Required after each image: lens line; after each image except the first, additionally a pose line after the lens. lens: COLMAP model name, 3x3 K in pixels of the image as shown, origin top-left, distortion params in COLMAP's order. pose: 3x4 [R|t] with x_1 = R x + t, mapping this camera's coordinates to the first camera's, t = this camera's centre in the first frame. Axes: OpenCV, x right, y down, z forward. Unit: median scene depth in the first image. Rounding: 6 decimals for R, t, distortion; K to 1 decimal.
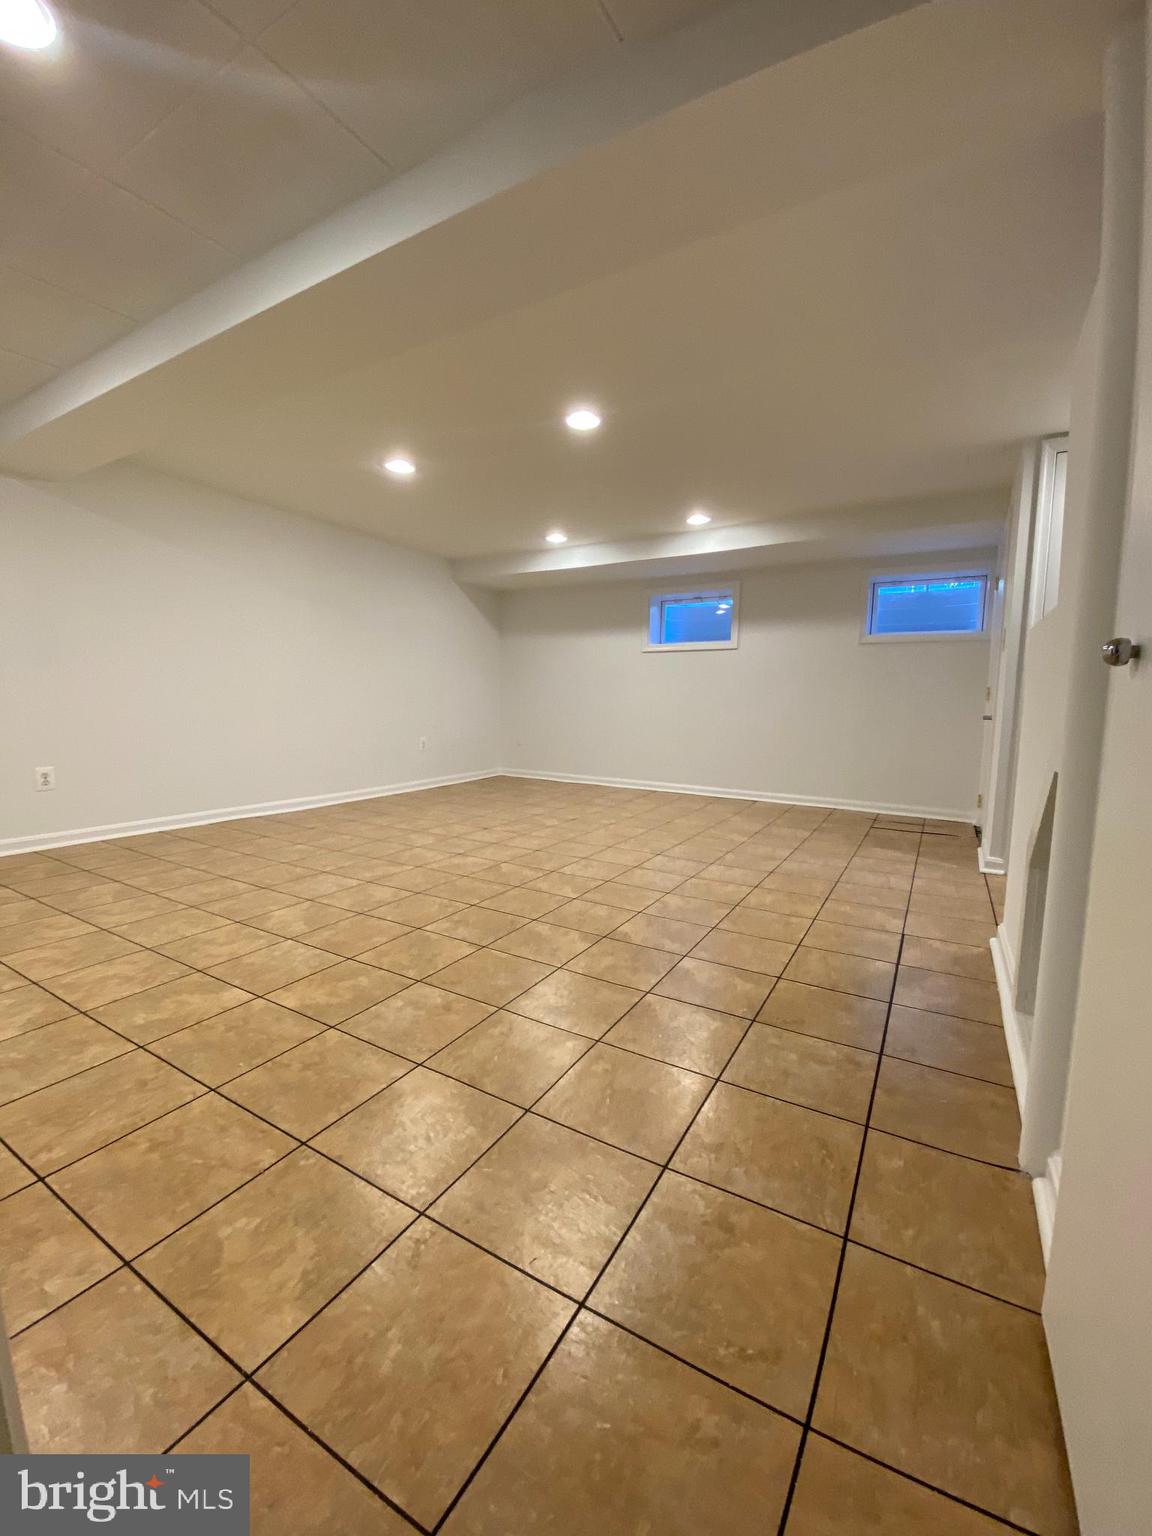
lens RADIAL K [[621.3, 0, 579.7], [0, 621.3, 763.0], [0, 0, 1]] dist [-0.003382, -0.000241]
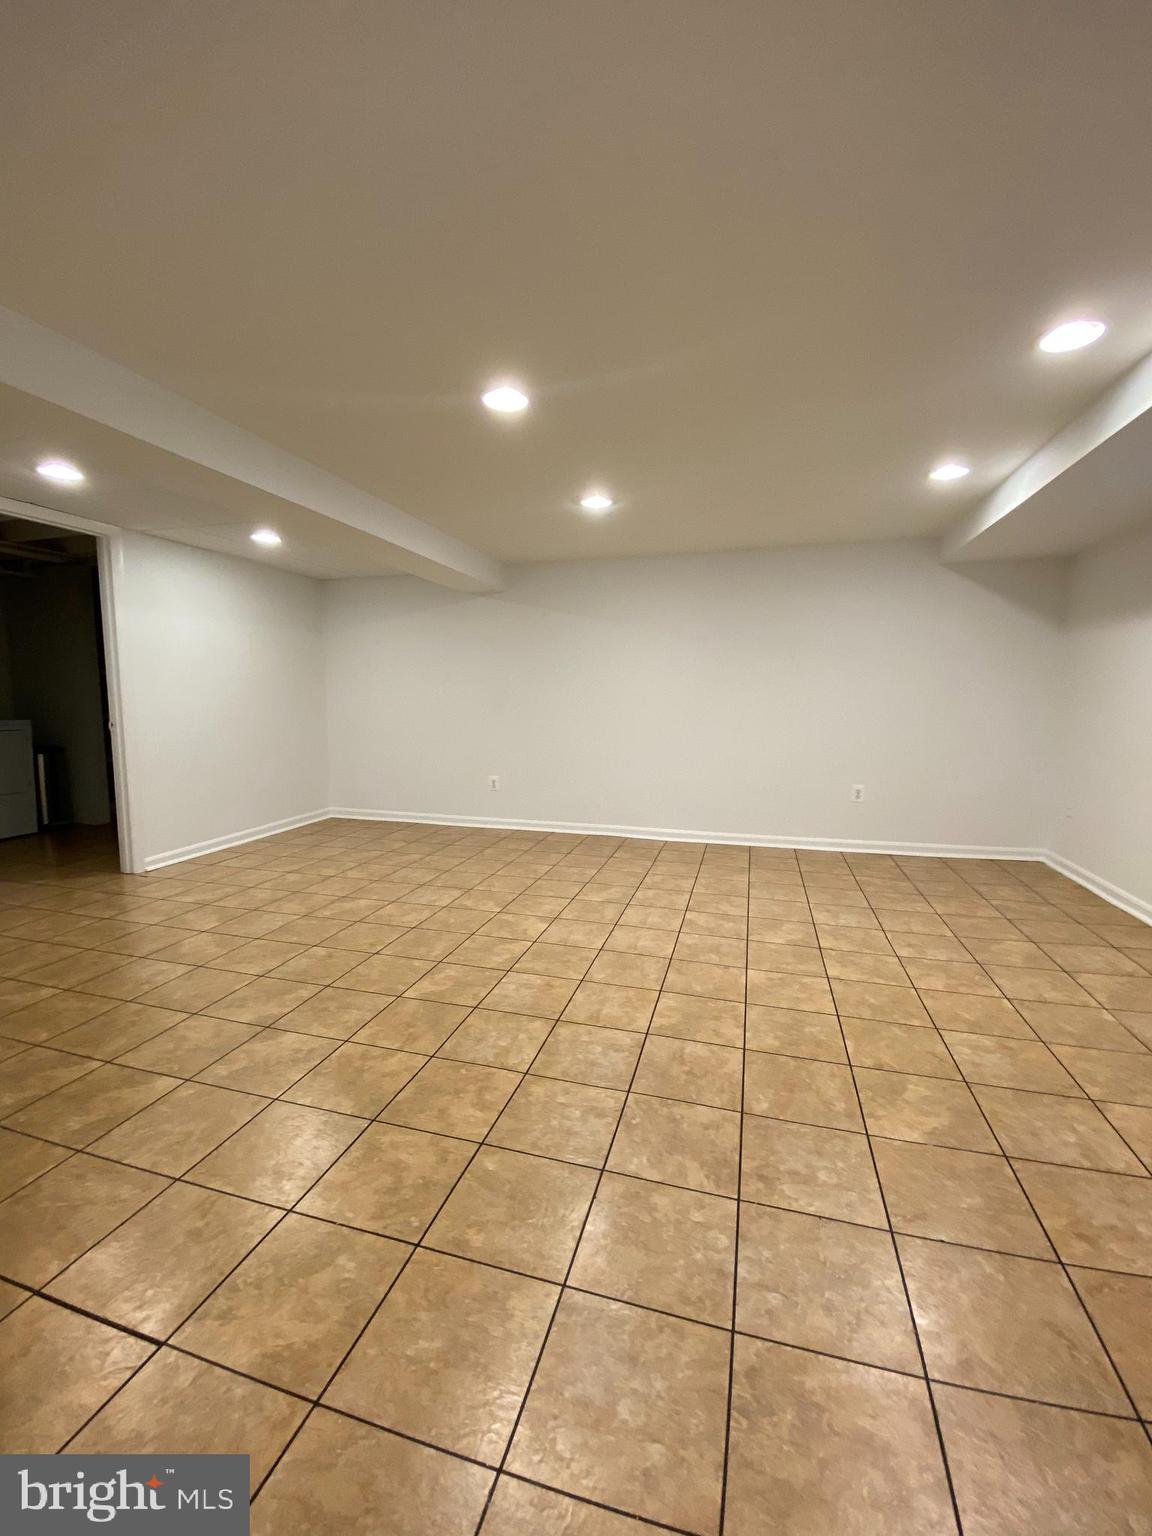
lens RADIAL K [[621.3, 0, 577.5], [0, 621.3, 770.5], [0, 0, 1]] dist [-0.003382, -0.000241]
pose [[0.239682, 0.097371, -0.965956, 0.993992], [-0.090380, 0.992875, 0.077658, -0.209251], [0.966635, 0.068690, 0.246774, 1.179198]]
